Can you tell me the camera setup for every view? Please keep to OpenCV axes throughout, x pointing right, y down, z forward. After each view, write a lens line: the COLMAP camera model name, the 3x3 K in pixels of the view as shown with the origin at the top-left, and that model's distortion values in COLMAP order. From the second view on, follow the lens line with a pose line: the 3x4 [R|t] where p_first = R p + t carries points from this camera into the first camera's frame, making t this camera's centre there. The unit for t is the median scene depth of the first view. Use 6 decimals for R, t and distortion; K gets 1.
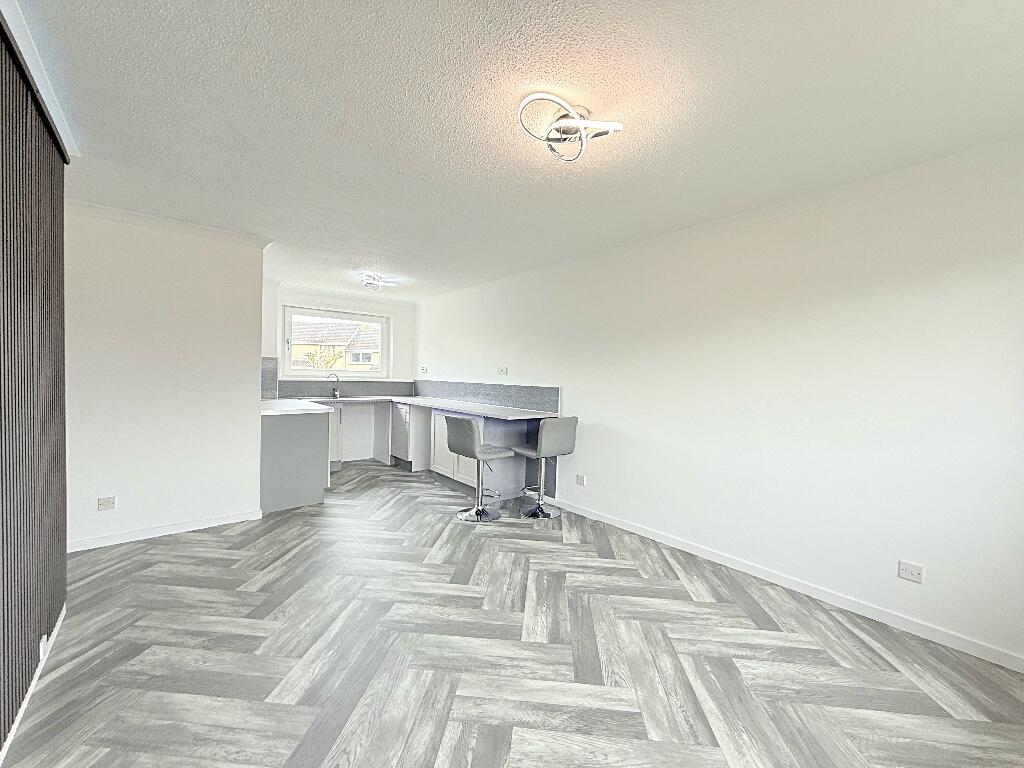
lens RADIAL K [[409.0, 0, 510.8], [0, 409.0, 383.7], [0, 0, 1]] dist [0.000809, 0.000114]
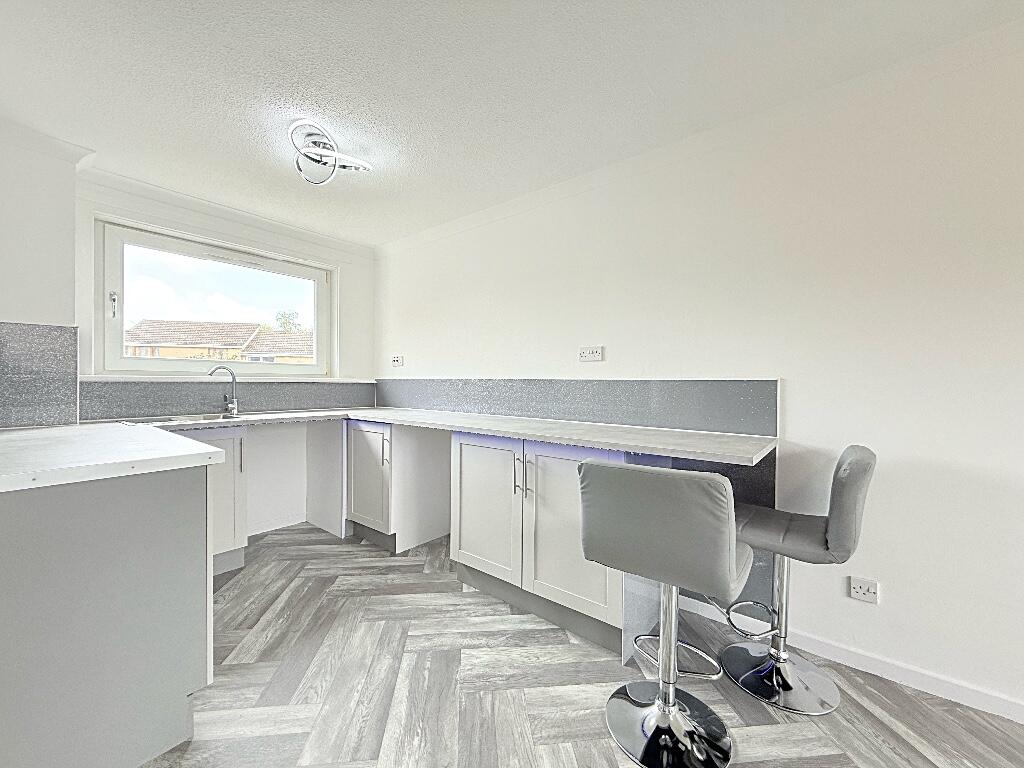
lens RADIAL K [[406.0, 0, 507.0], [0, 406.0, 382.5], [0, 0, 1]] dist [0.000013, -0.000236]
pose [[0.980677, -0.017943, 0.194811, -0.214744], [0.021273, 0.999661, -0.015019, 0.010181], [-0.194475, 0.018873, 0.980726, 0.501765]]
